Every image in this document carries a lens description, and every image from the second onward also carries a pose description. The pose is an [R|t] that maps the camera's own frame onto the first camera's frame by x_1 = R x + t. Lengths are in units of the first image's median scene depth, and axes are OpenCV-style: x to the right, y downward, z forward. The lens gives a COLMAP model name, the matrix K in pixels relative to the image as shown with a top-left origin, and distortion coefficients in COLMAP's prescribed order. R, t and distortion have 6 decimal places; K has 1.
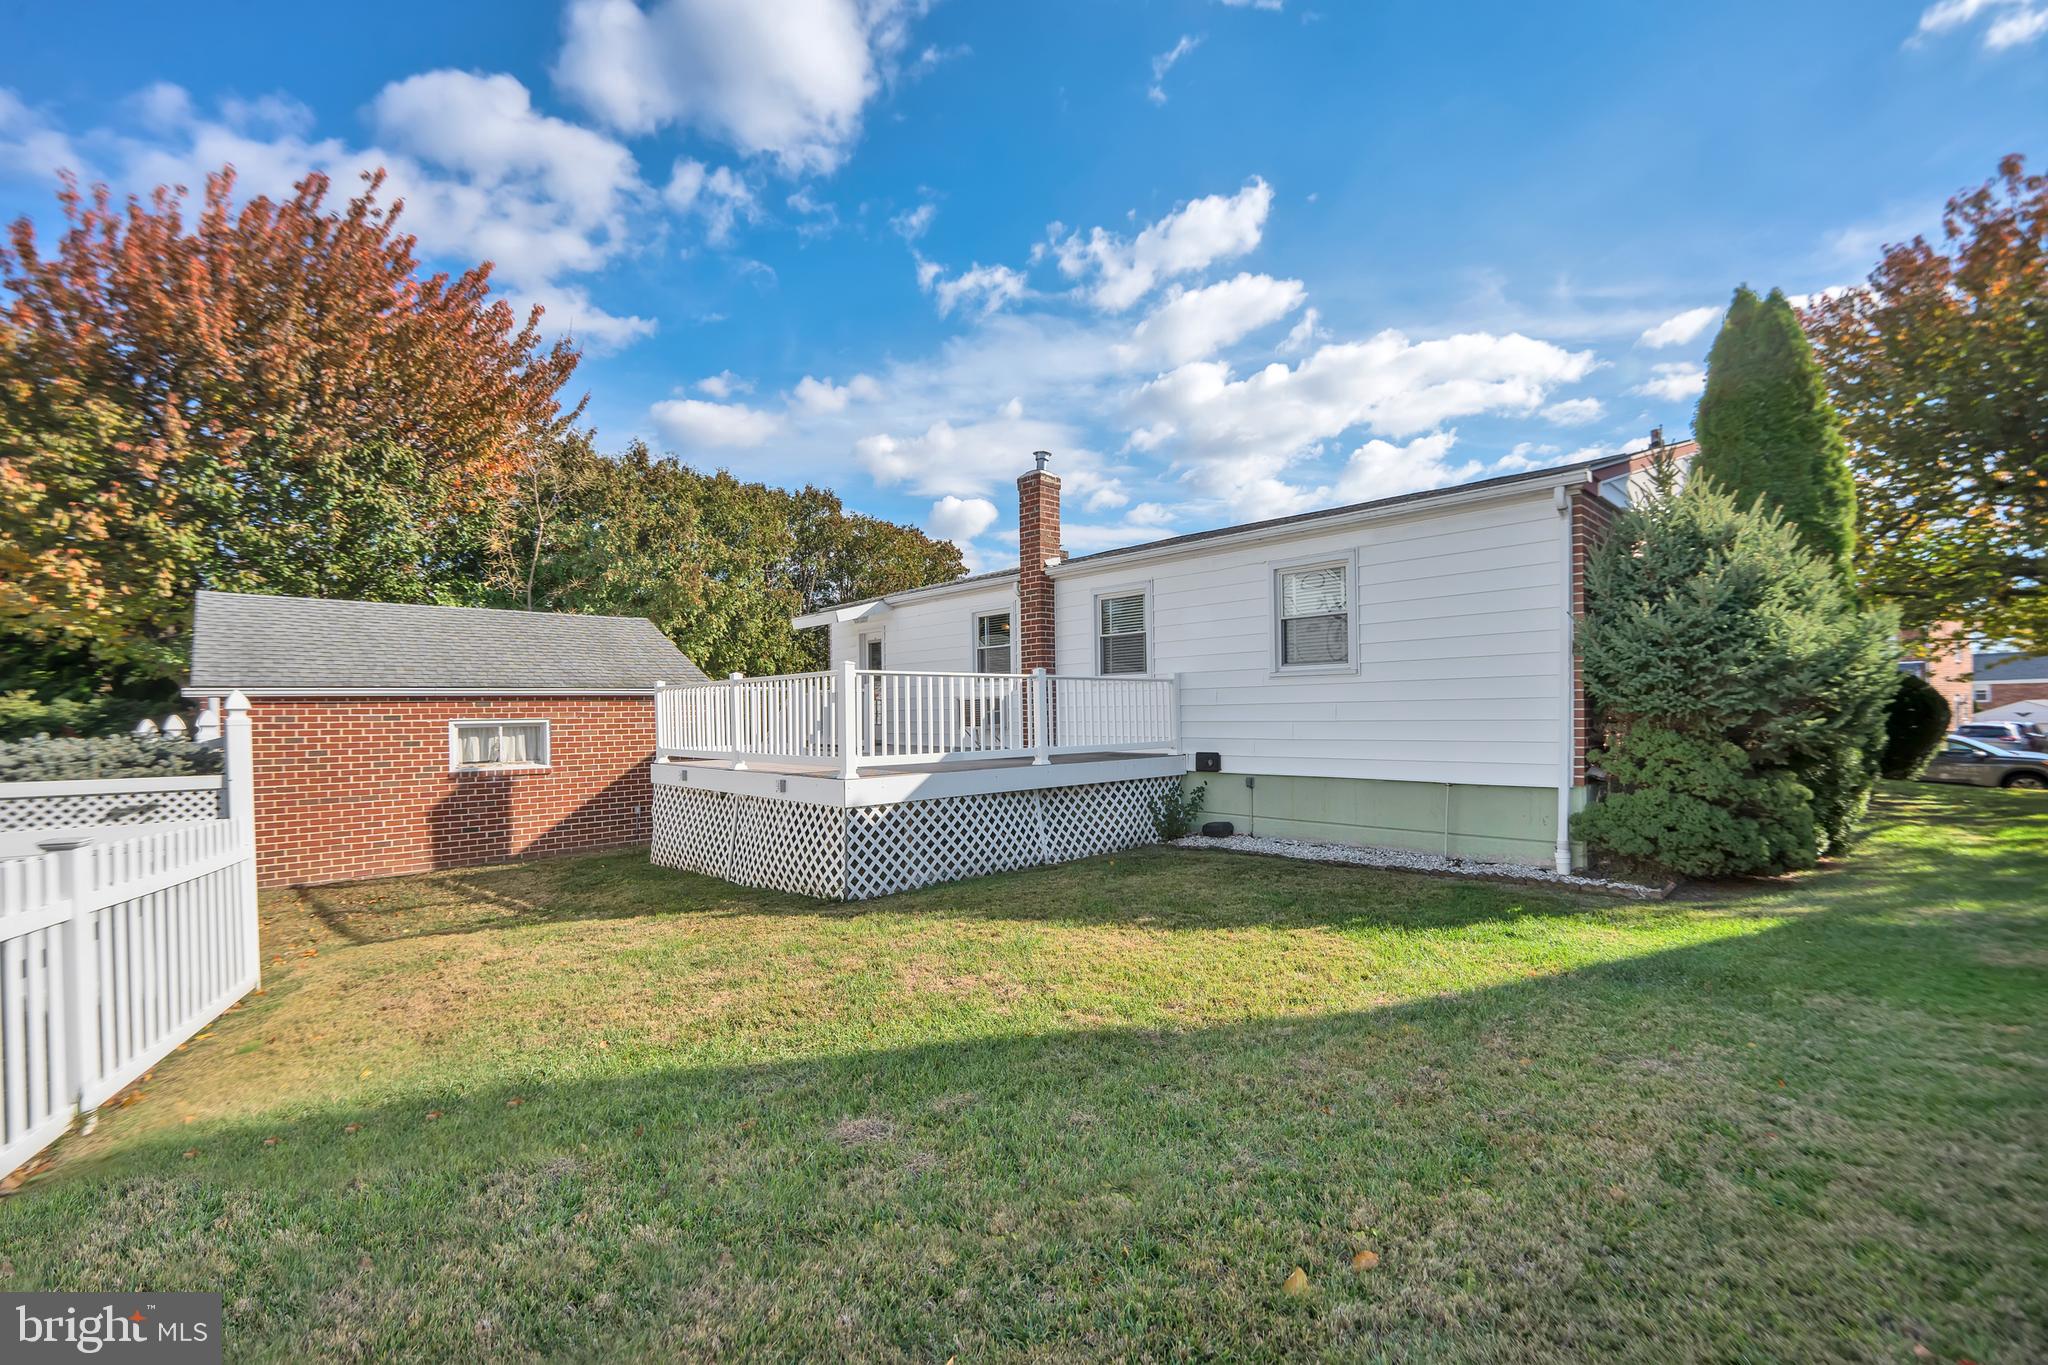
lens RADIAL K [[865.8, 0, 1019.6], [0, 865.8, 691.2], [0, 0, 1]] dist [-0.021586, -0.000192]
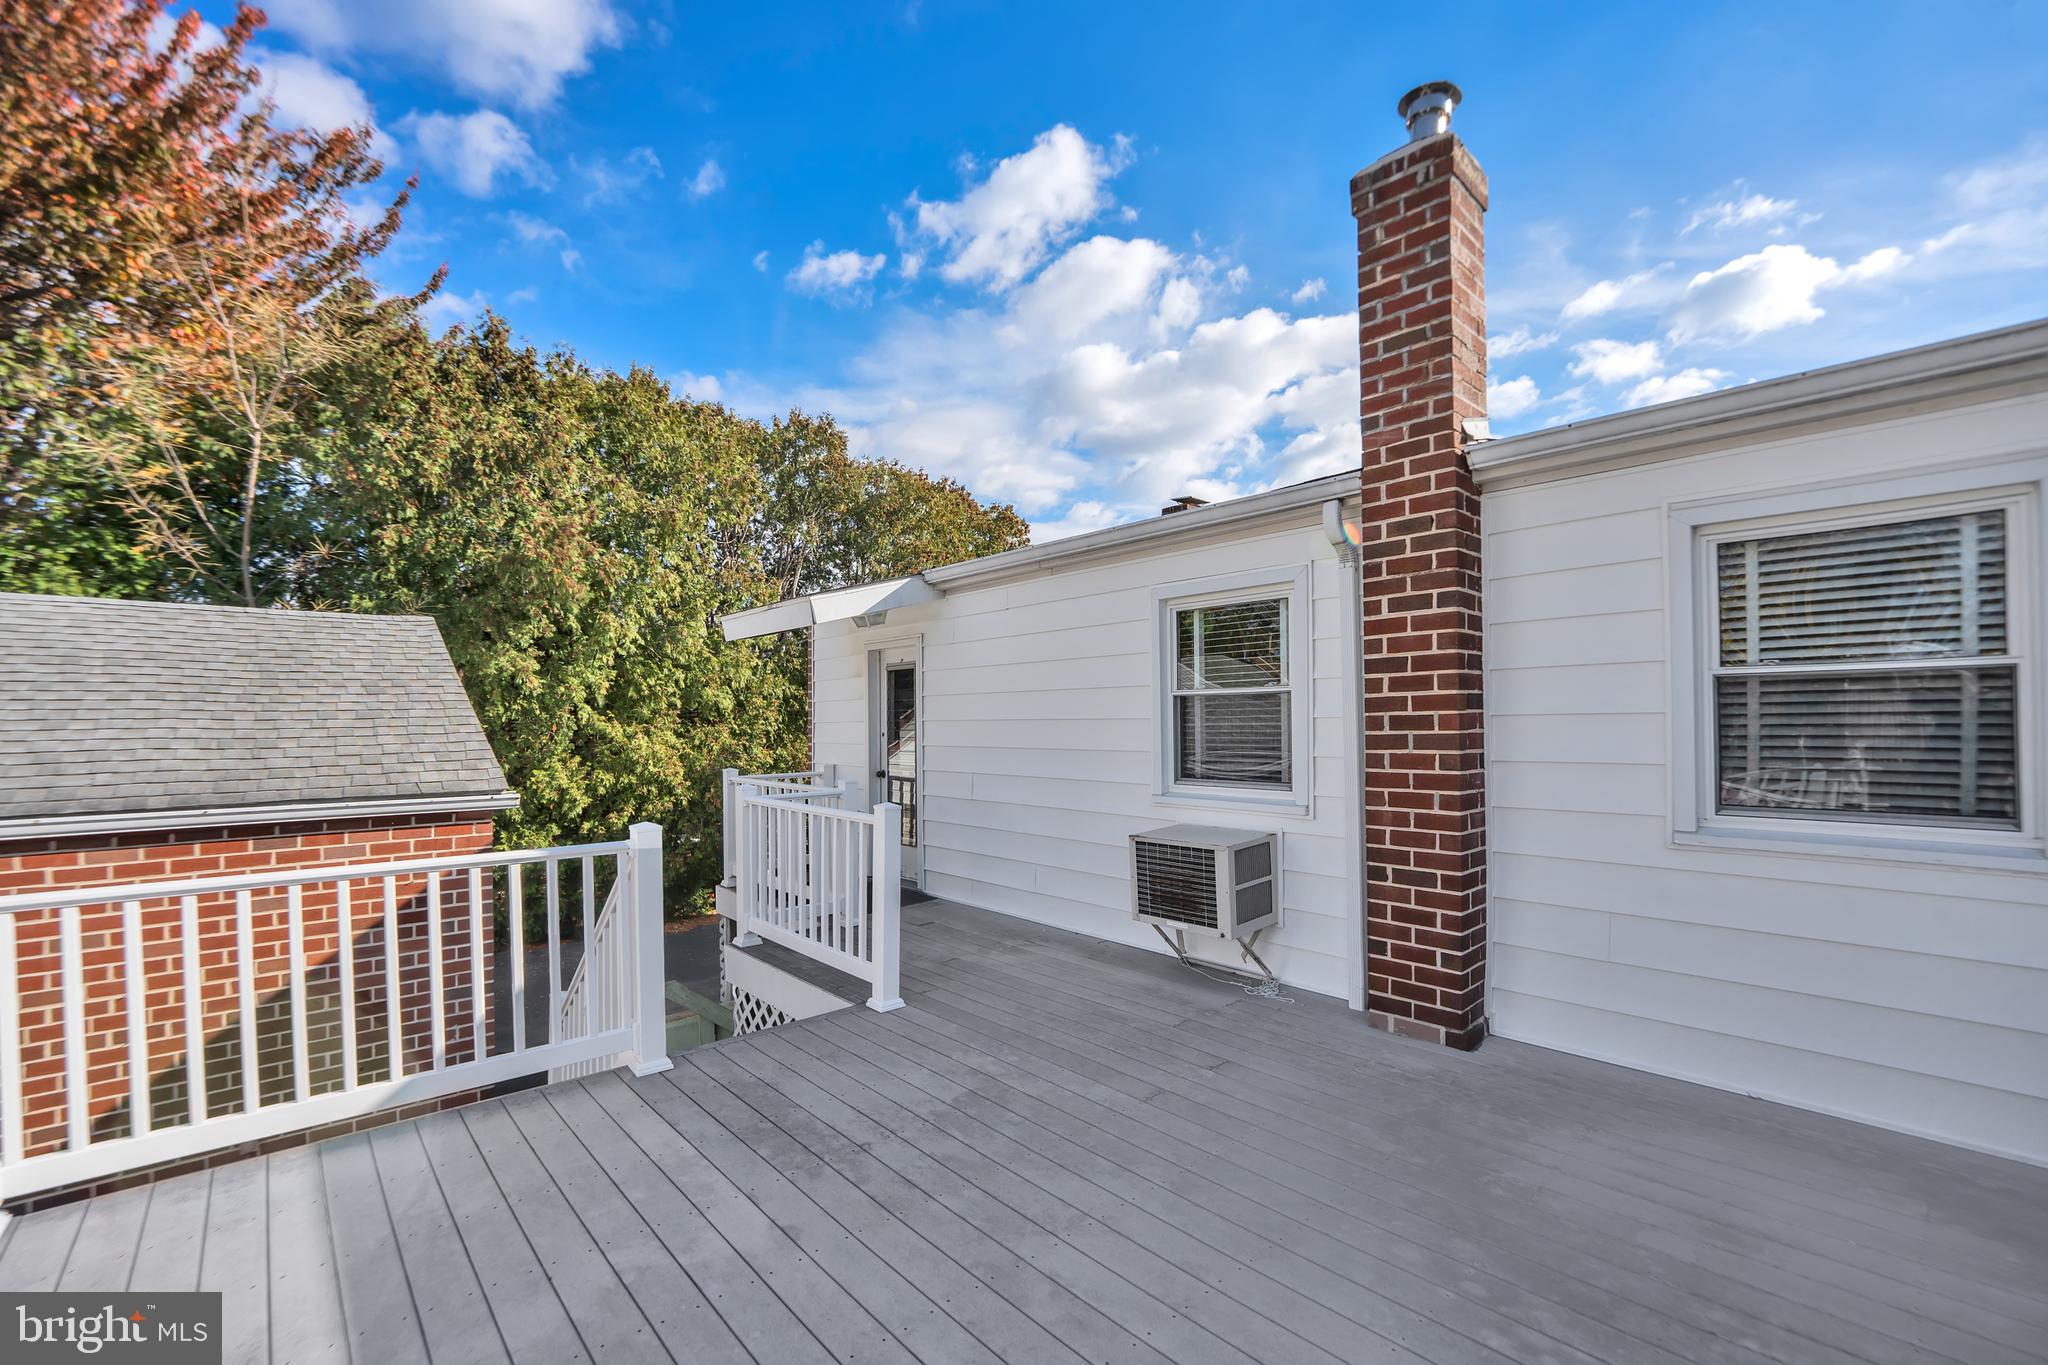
lens RADIAL K [[865.8, 0, 1019.6], [0, 865.8, 691.2], [0, 0, 1]] dist [-0.021586, -0.000192]
pose [[0.999749, 0.002859, -0.022217, -0.079445], [-0.003070, 0.999951, -0.009439, -0.034399], [0.022189, 0.009505, 0.999709, 0.456189]]
